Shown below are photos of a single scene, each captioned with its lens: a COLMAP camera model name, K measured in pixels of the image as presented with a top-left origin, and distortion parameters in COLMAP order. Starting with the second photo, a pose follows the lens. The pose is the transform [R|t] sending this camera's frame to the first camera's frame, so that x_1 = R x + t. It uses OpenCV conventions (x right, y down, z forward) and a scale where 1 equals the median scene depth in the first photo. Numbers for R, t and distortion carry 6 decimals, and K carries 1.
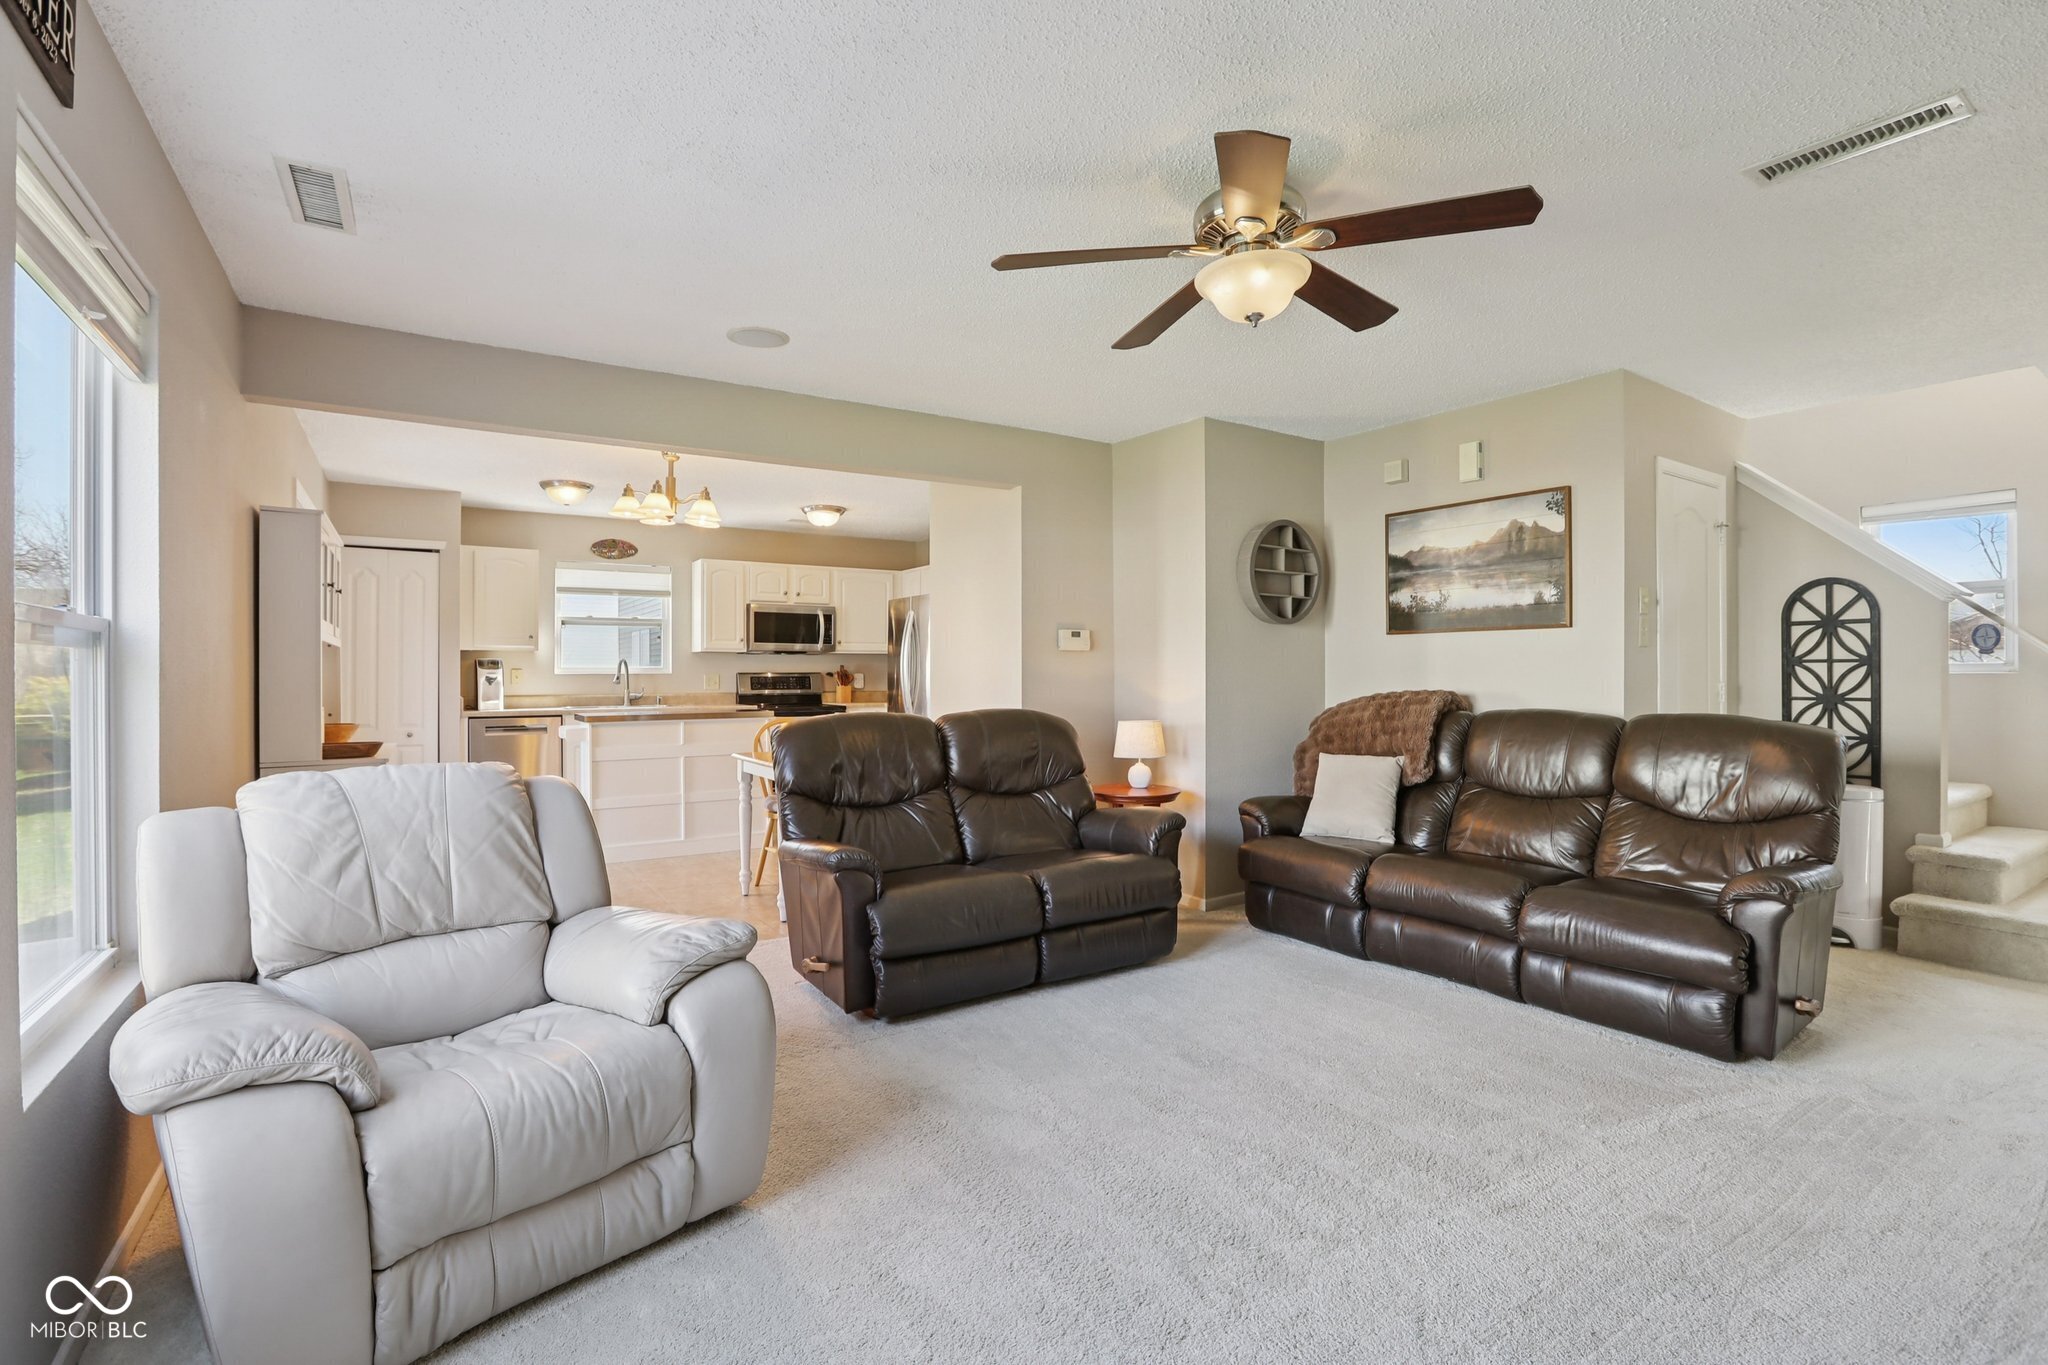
lens RADIAL K [[933.6, 0, 1024.9], [0, 933.6, 671.3], [0, 0, 1]] dist [-0.058338, 0.022671]
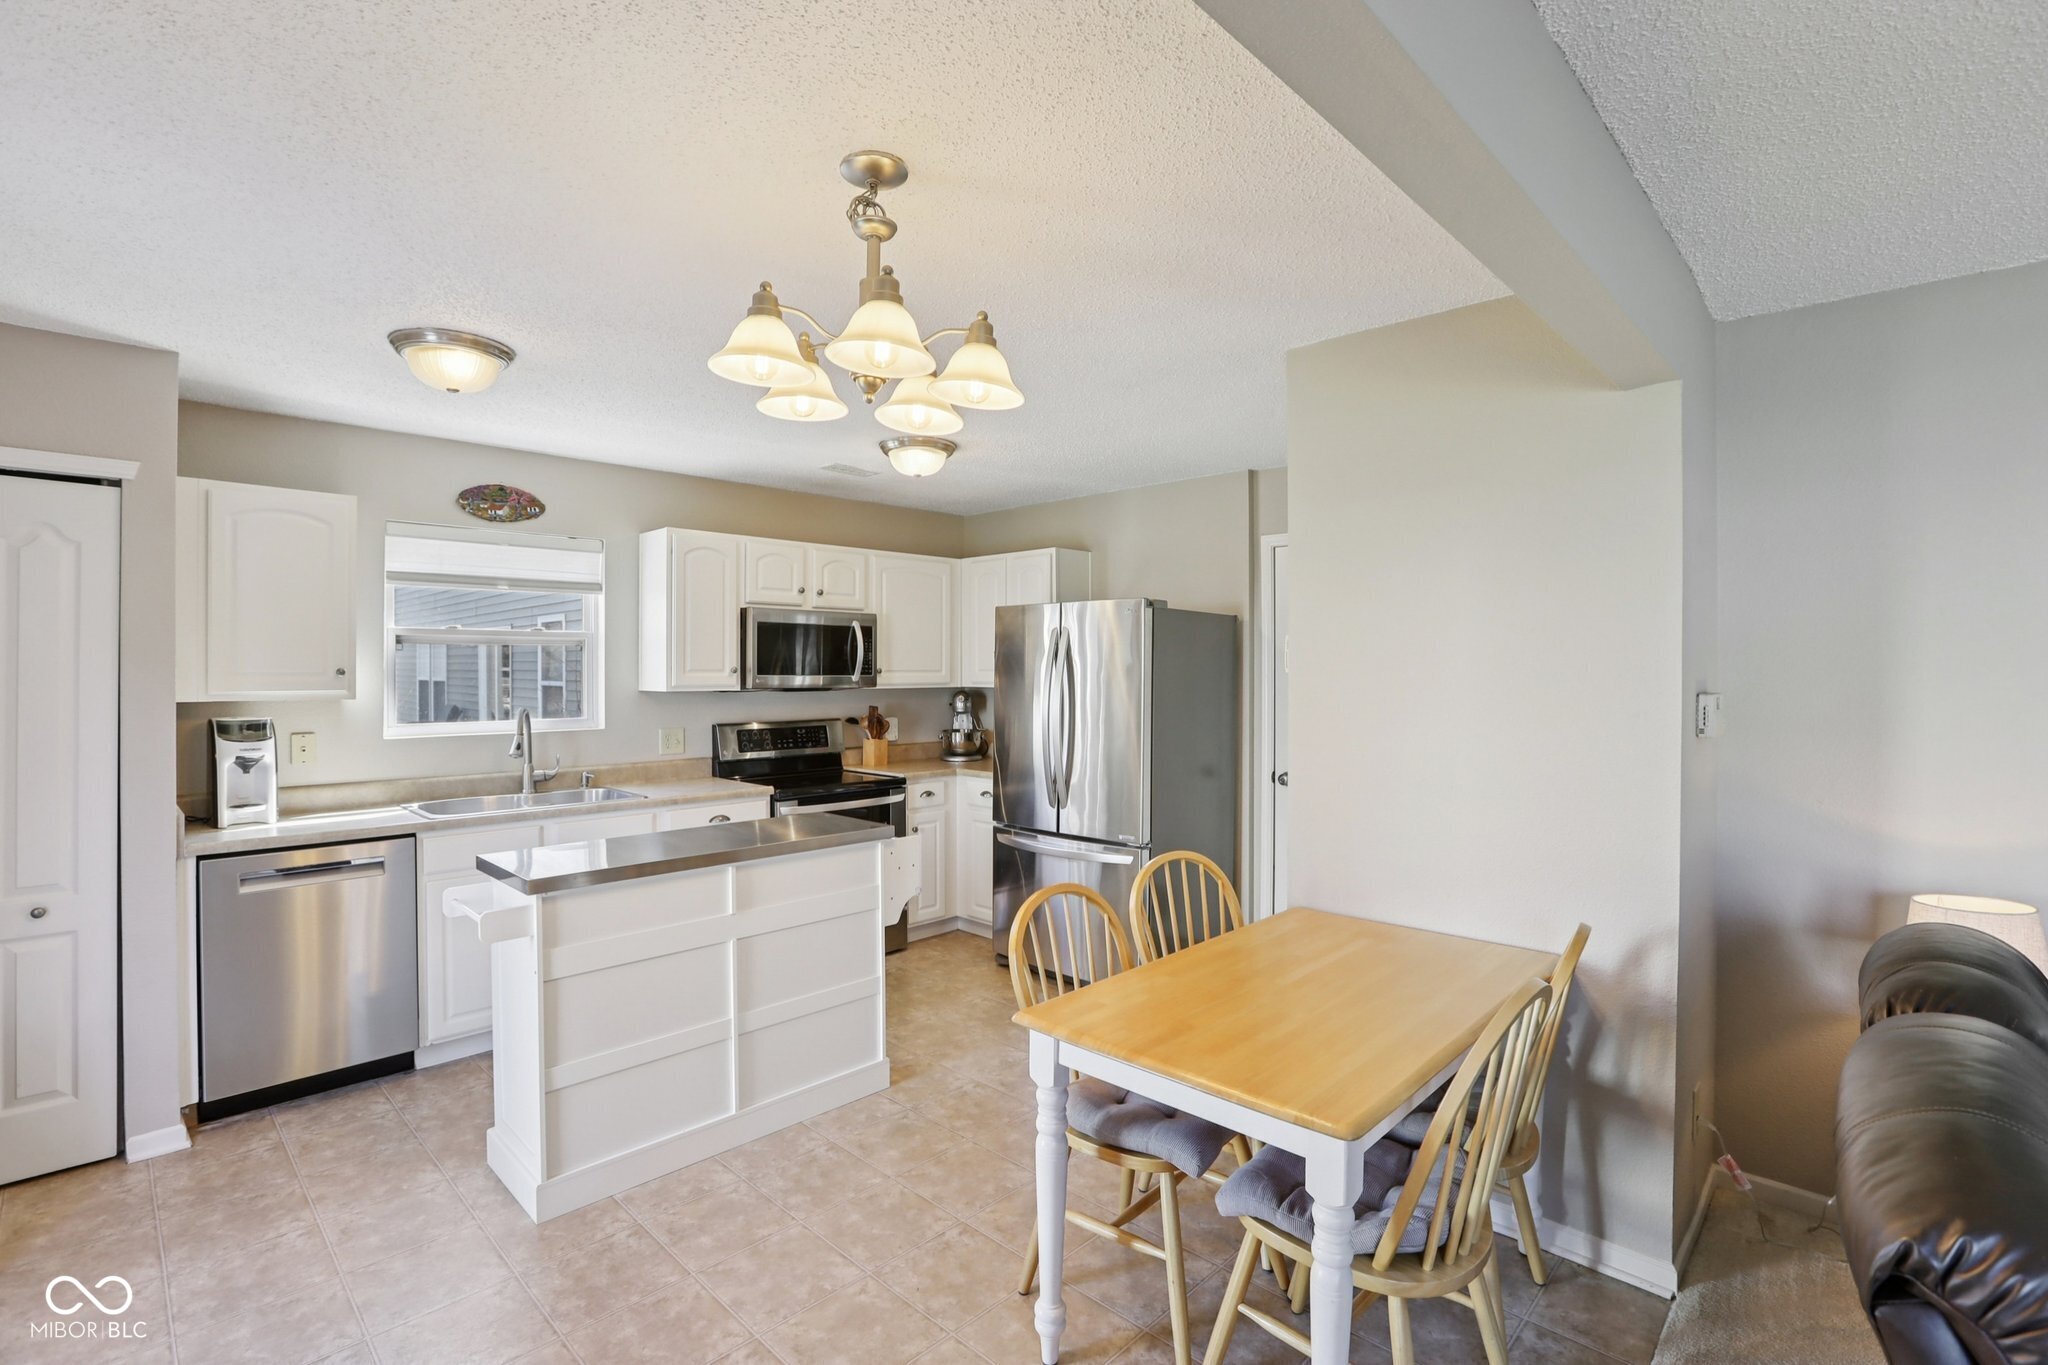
lens RADIAL K [[933.6, 0, 1024.9], [0, 933.6, 671.3], [0, 0, 1]] dist [-0.058338, 0.022671]
pose [[0.976687, 0.001513, 0.214662, -0.281638], [-0.002258, 0.999992, 0.003227, -0.039646], [-0.214655, -0.003637, 0.976683, 0.443035]]
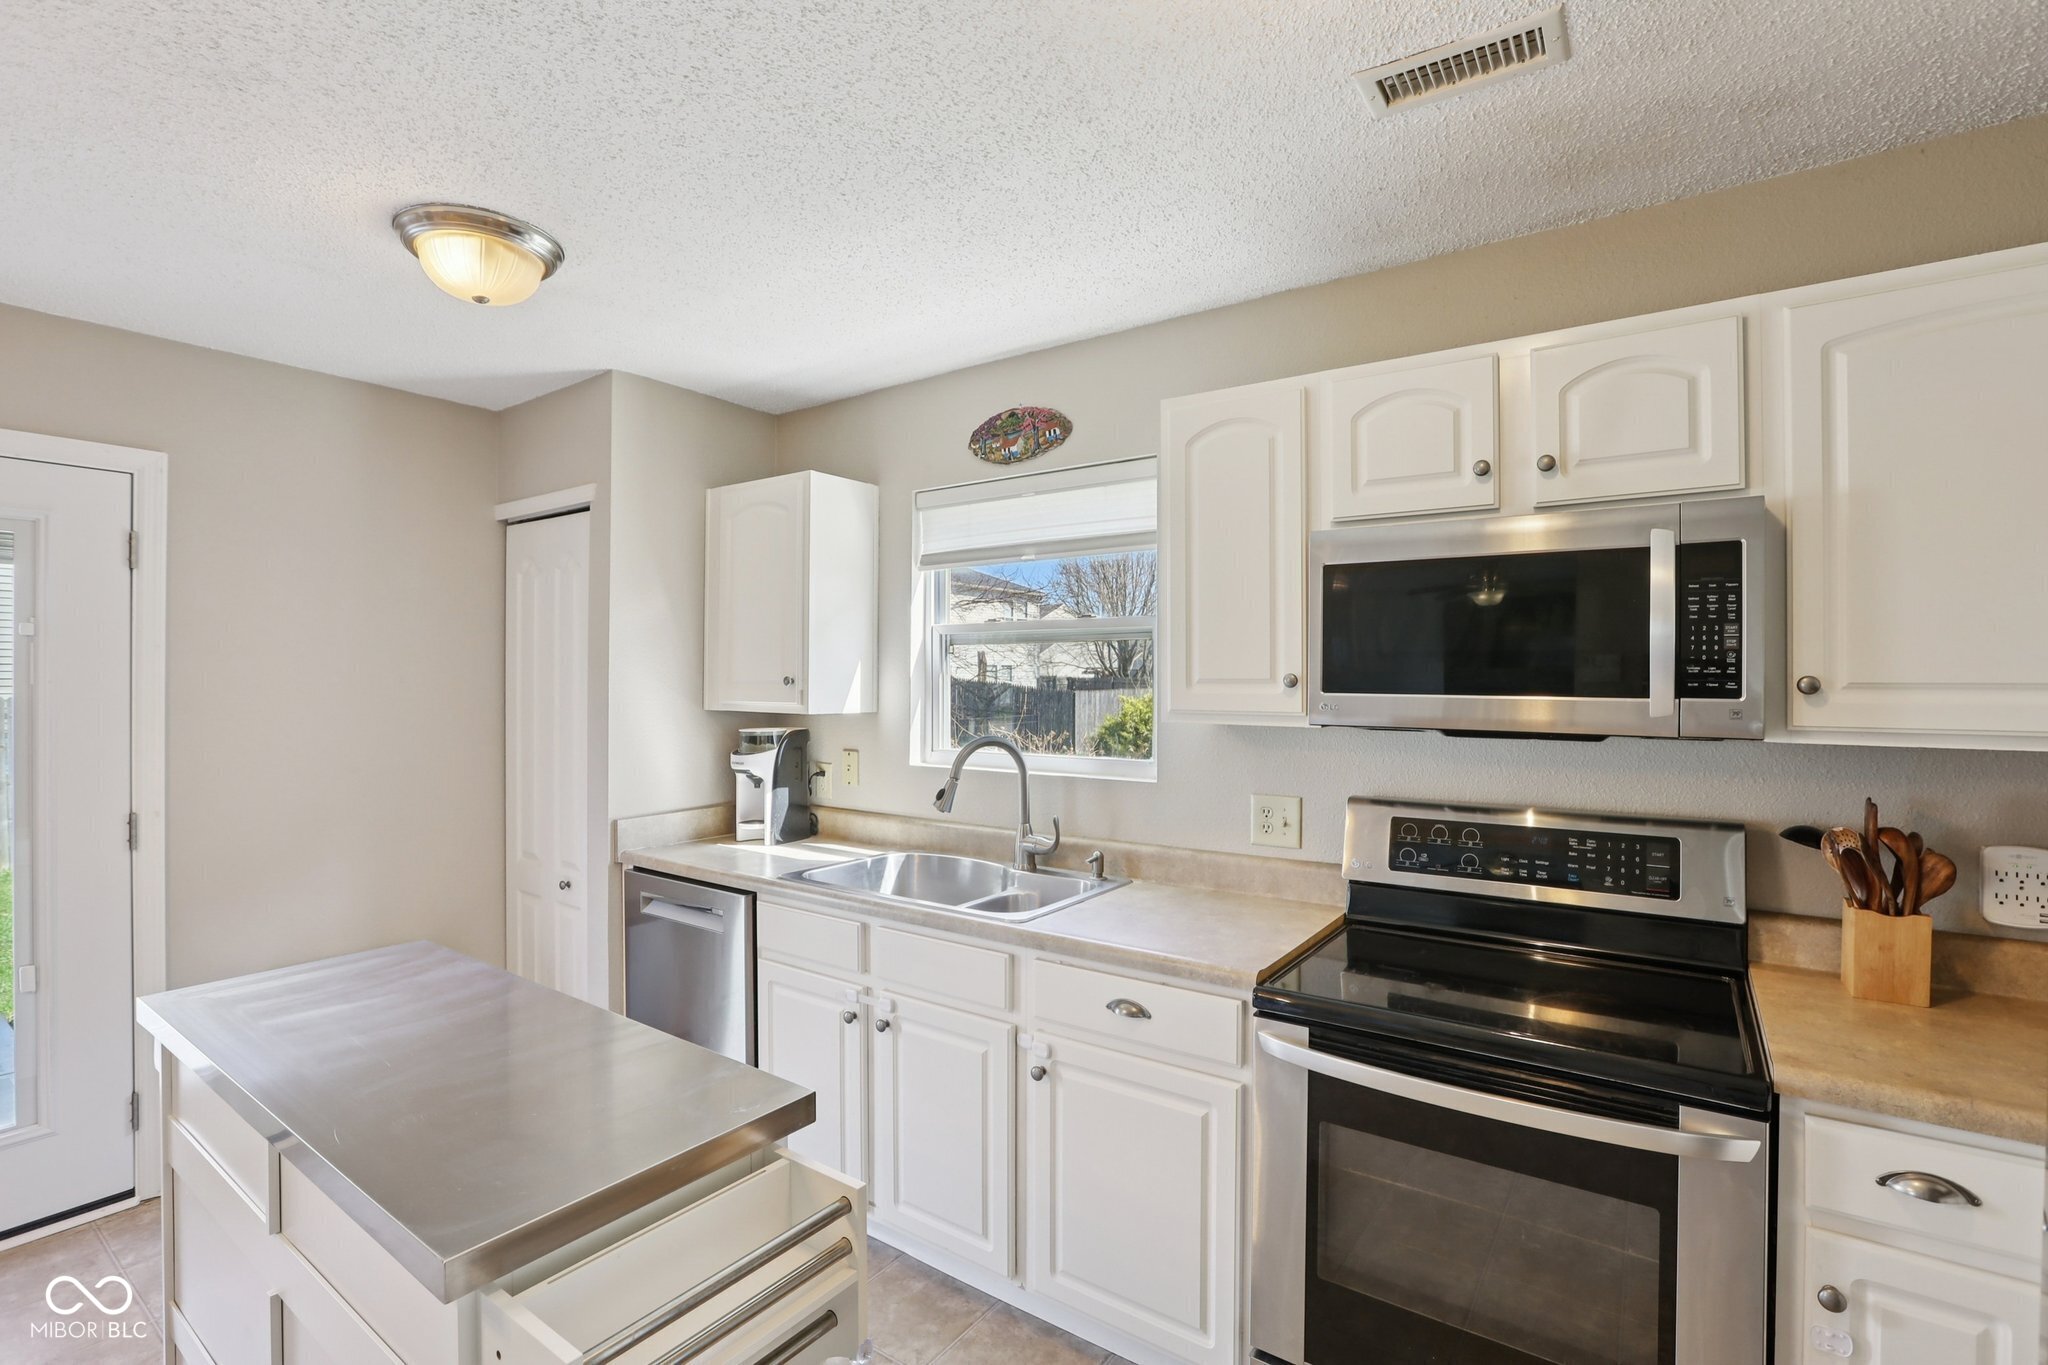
lens RADIAL K [[938.6, 0, 1025.7], [0, 938.6, 674.1], [0, 0, 1]] dist [-0.059572, 0.023127]
pose [[0.362793, -0.001434, -0.931869, -0.104334], [0.001386, 0.999999, -0.000999, -0.039899], [0.931869, -0.000929, 0.362794, 0.937150]]
